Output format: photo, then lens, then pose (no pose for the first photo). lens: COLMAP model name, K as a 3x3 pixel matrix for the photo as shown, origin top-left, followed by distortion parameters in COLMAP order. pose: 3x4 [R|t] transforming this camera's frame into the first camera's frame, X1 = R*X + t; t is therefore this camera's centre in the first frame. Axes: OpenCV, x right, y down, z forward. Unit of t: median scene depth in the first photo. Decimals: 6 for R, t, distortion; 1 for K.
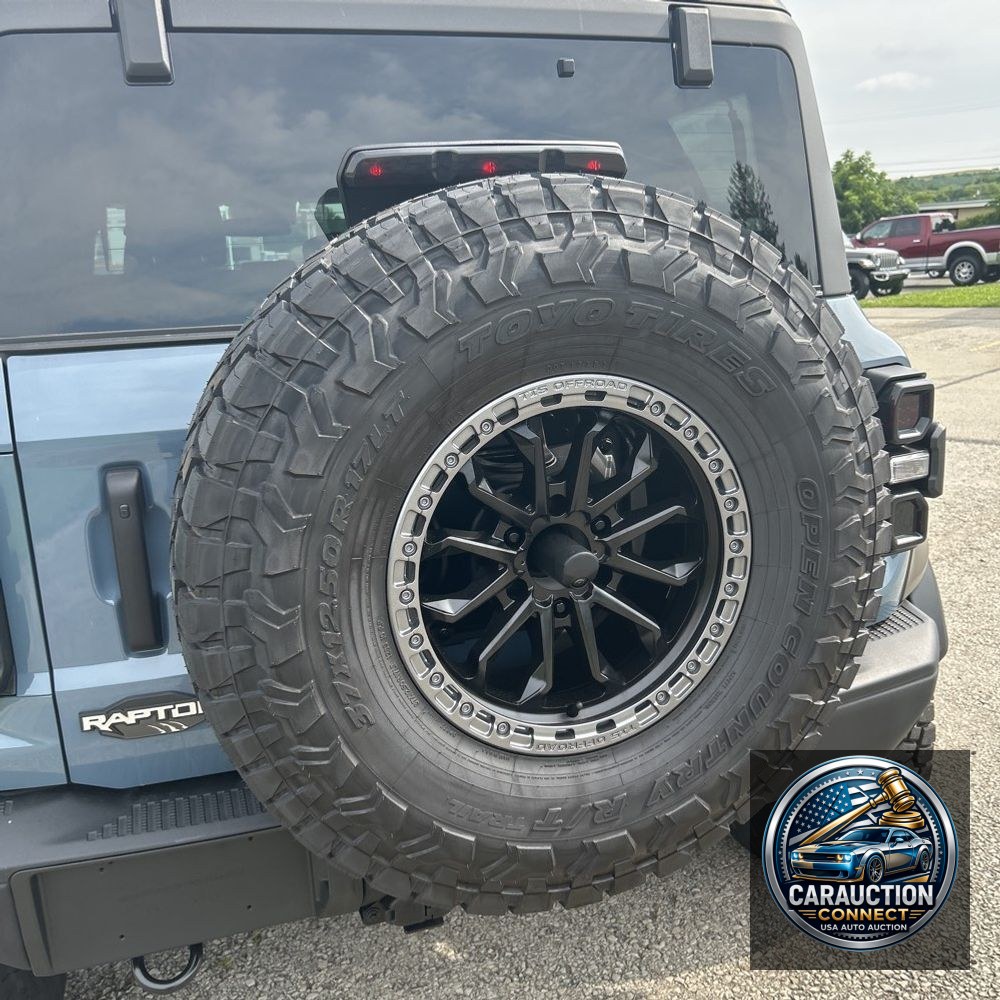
lens RADIAL K [[1015.1, 0, 503.3], [0, 1015.1, 508.6], [0, 0, 1]] dist [0.019701, -0.009013]
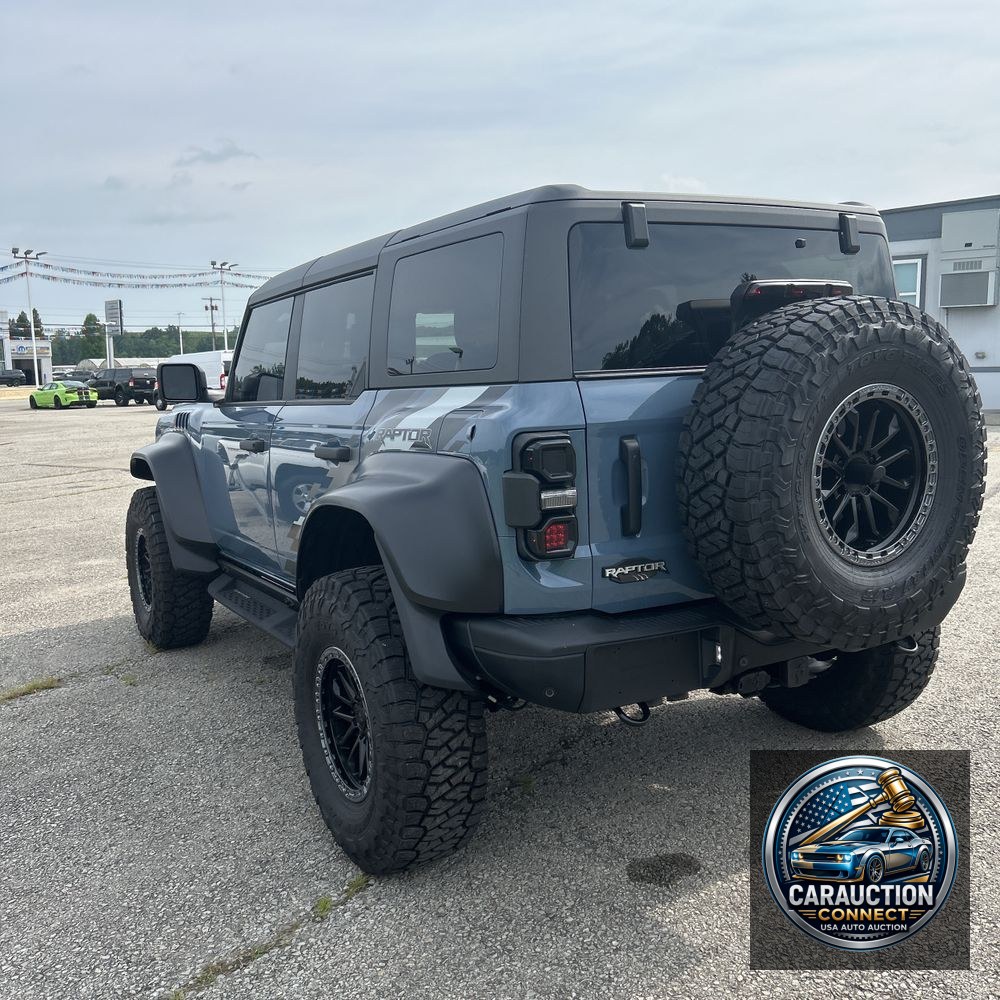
lens RADIAL K [[1001.5, 0, 500.0], [0, 1001.5, 500.0], [0, 0, 1]] dist [0.141805, -0.315623]
pose [[0.980130, -0.014447, 0.197830, -1.117591], [0.037447, 0.992887, -0.113019, 0.321918], [-0.194790, 0.118181, 0.973699, -0.915649]]
